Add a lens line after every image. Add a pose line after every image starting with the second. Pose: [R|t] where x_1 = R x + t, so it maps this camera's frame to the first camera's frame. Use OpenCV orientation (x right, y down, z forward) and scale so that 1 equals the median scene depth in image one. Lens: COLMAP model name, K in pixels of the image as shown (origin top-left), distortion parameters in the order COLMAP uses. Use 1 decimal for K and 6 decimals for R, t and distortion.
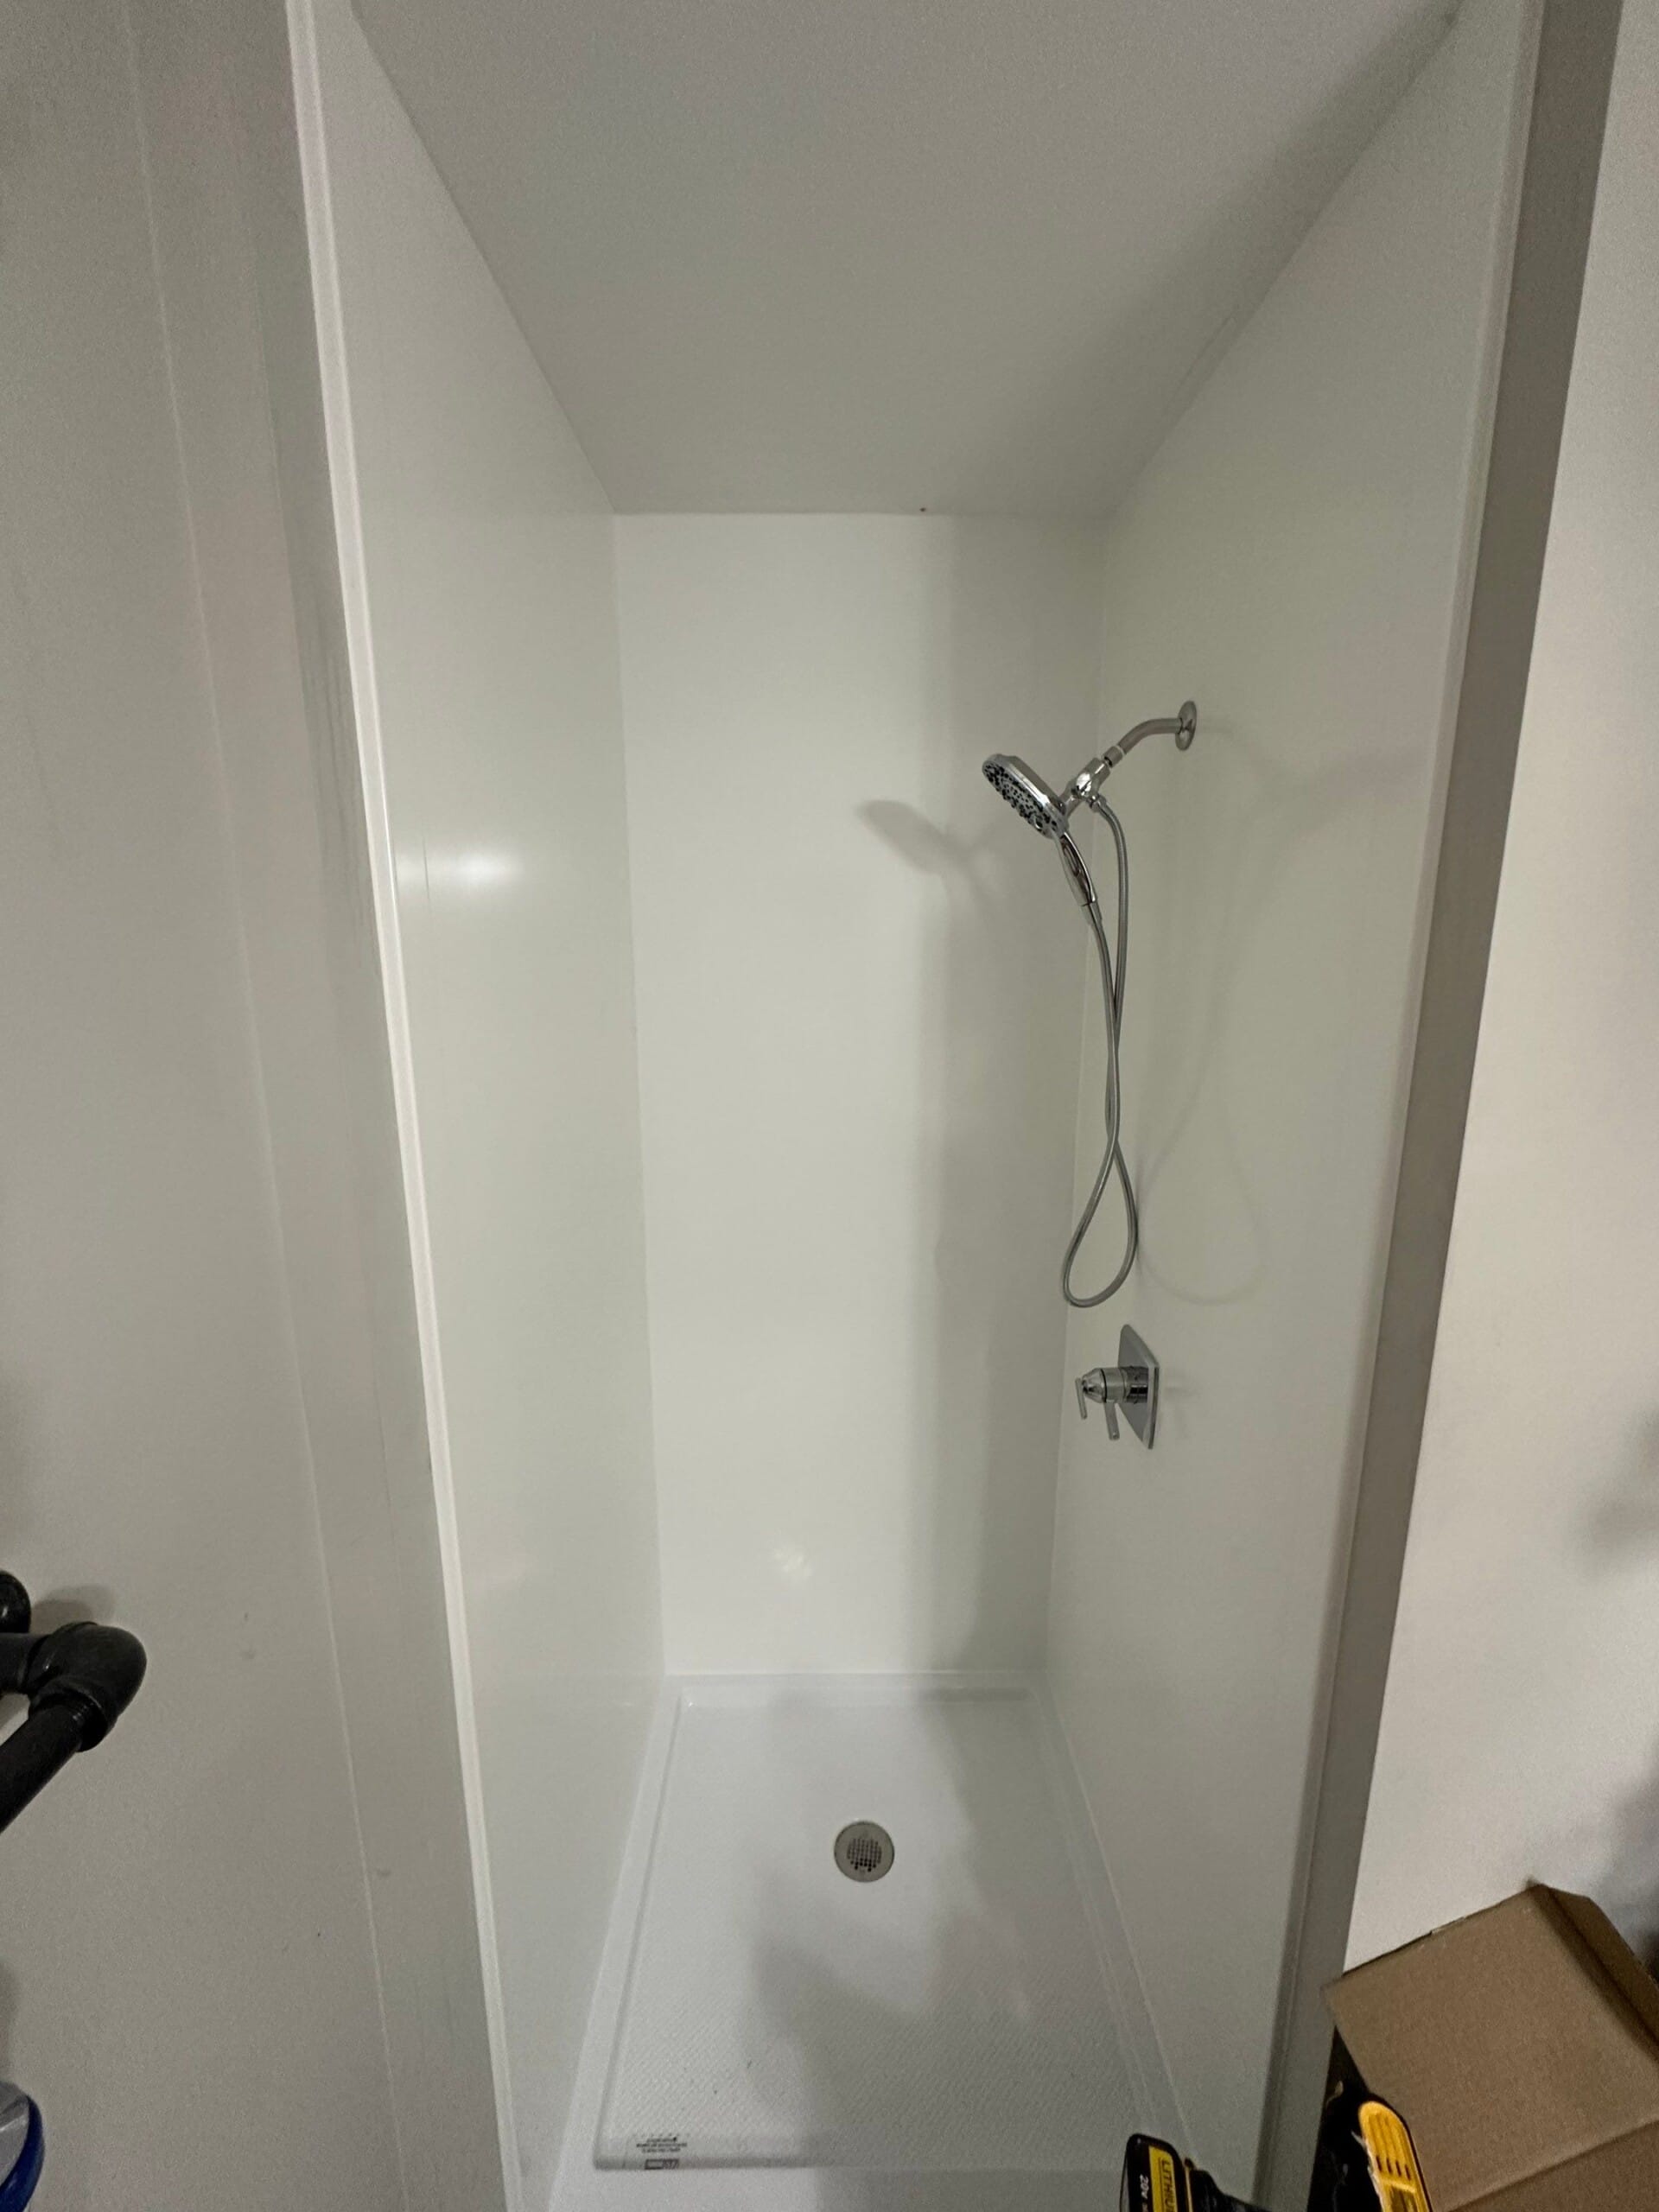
lens RADIAL K [[899.1, 0, 829.5], [0, 899.1, 1106.0], [0, 0, 1]] dist [0.030337, -0.000076]
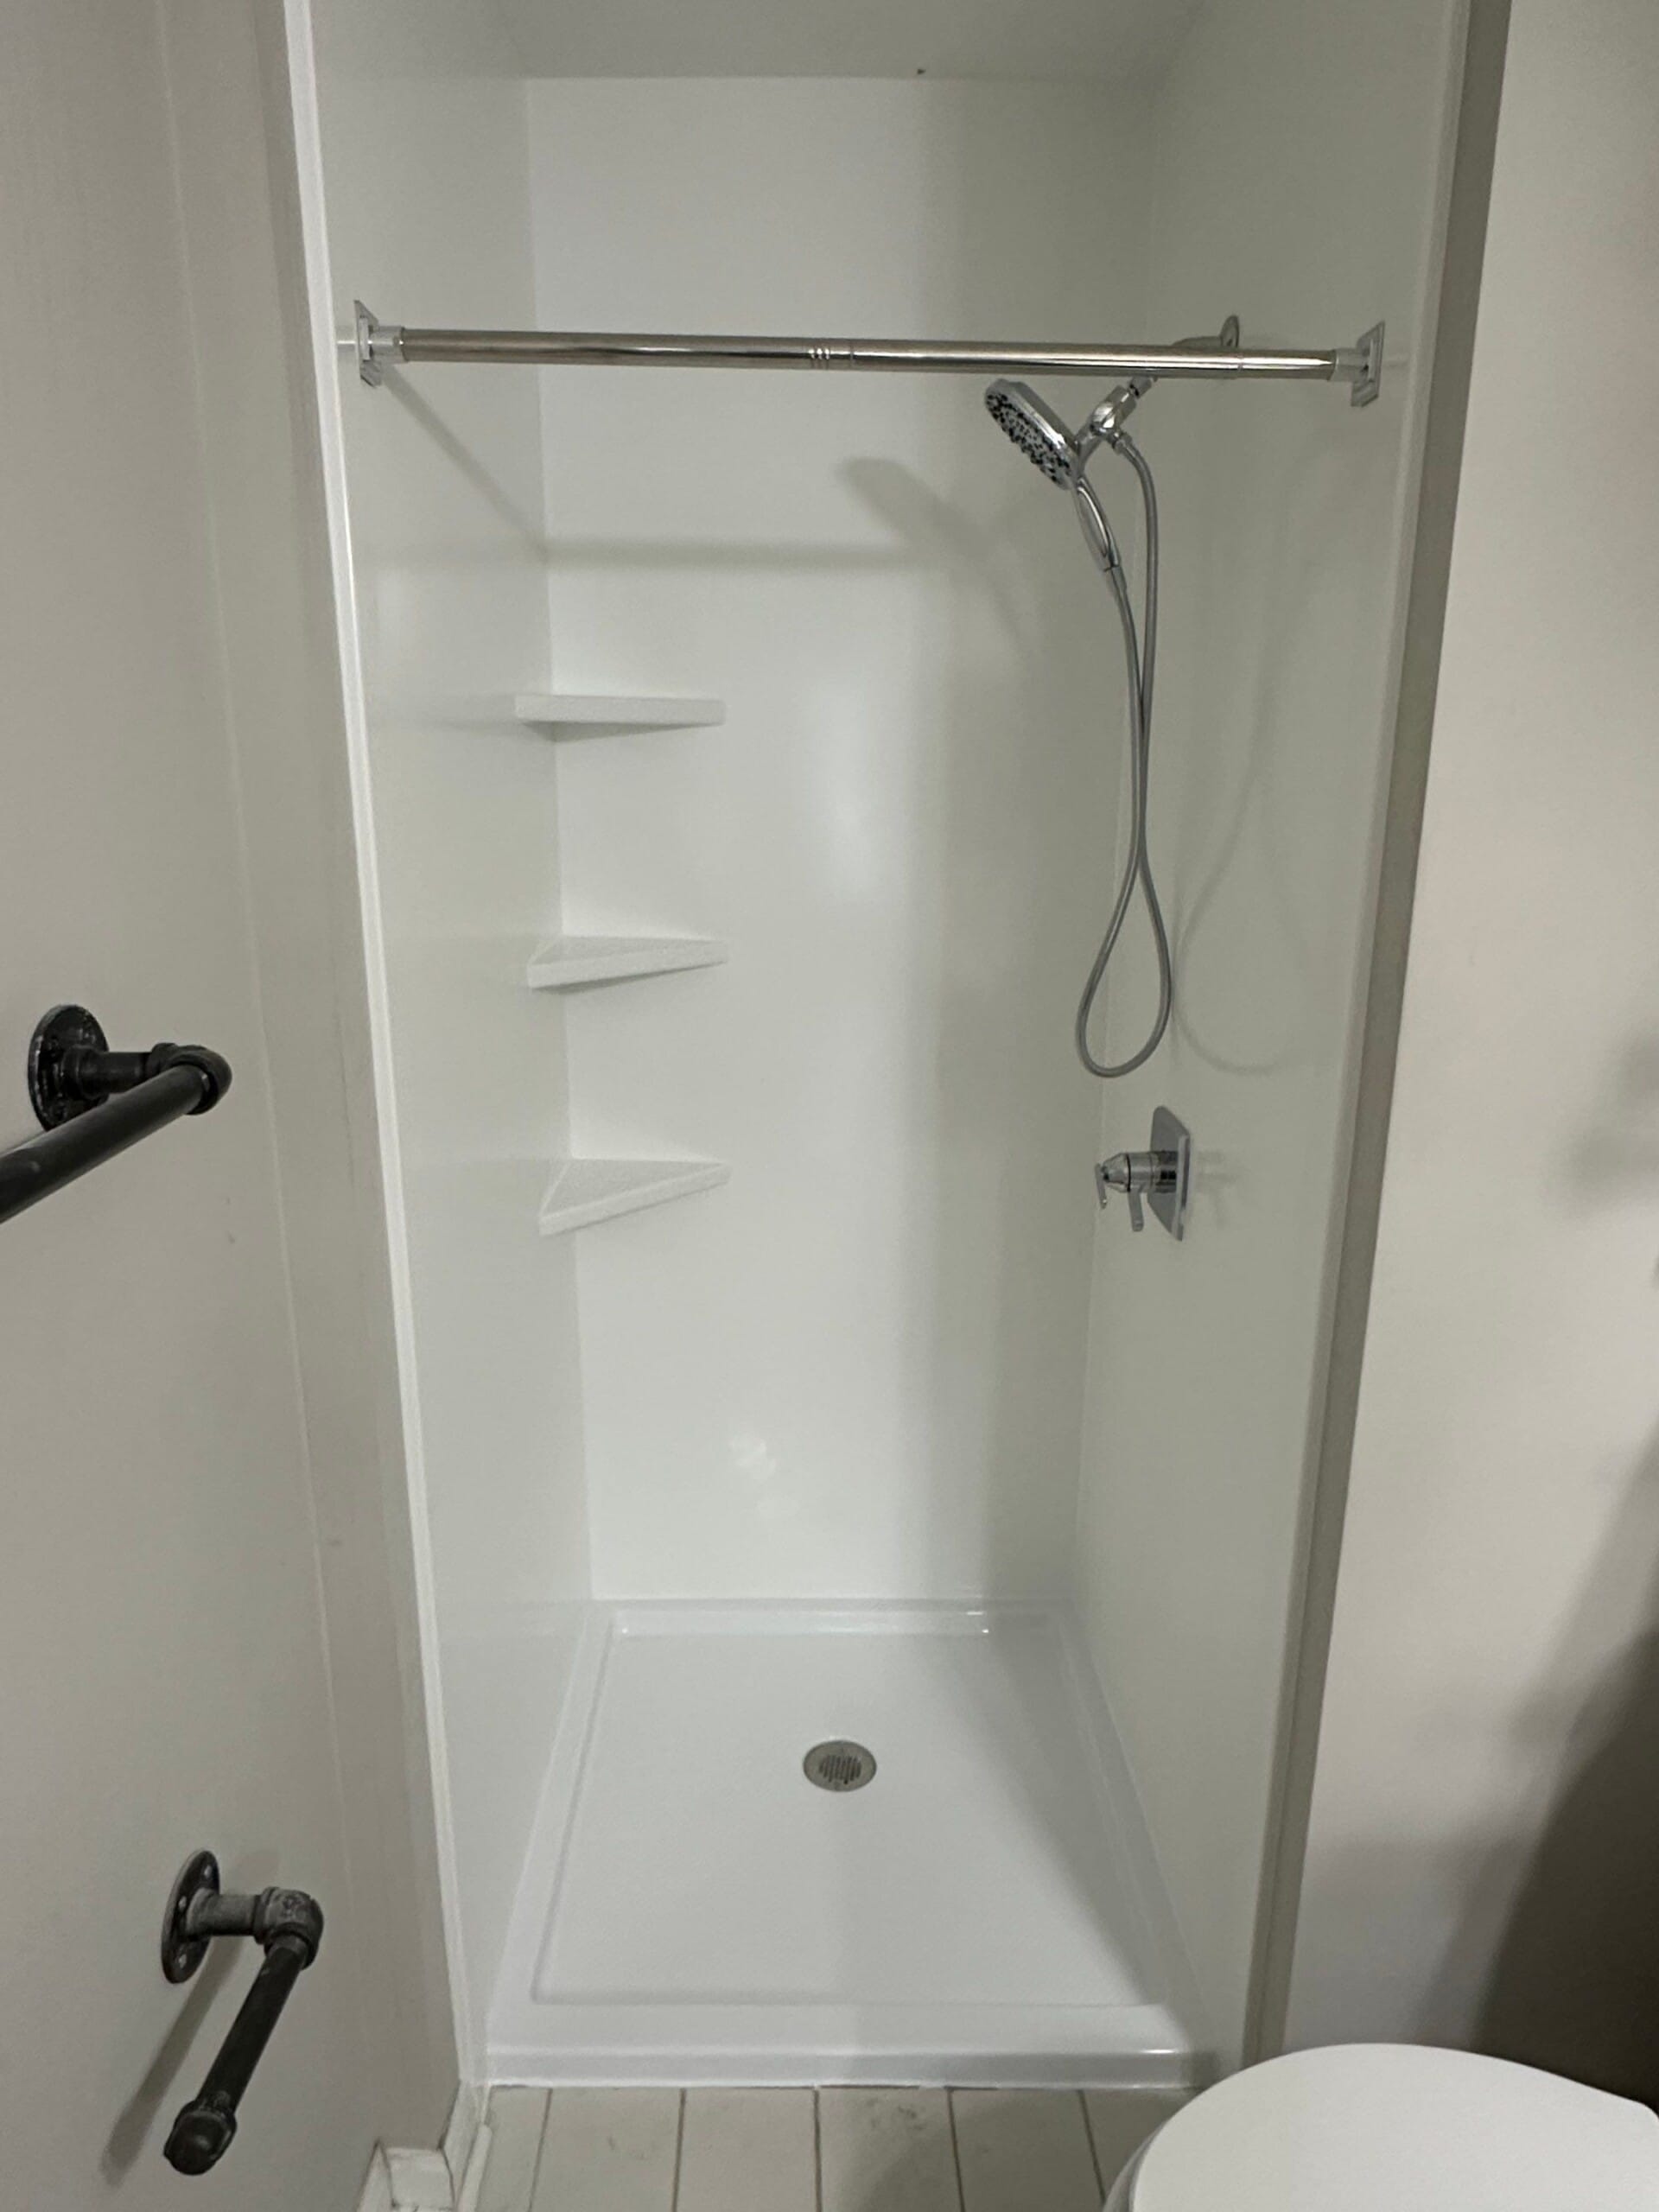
lens RADIAL K [[1398.4, 0, 803.3], [0, 1398.4, 1103.9], [0, 0, 1]] dist [0.000668, 0.049563]
pose [[0.999979, 0.003693, -0.005365, 0.012404], [-0.003419, 0.998729, 0.050294, 0.196801], [0.005544, -0.050275, 0.998720, -0.303481]]
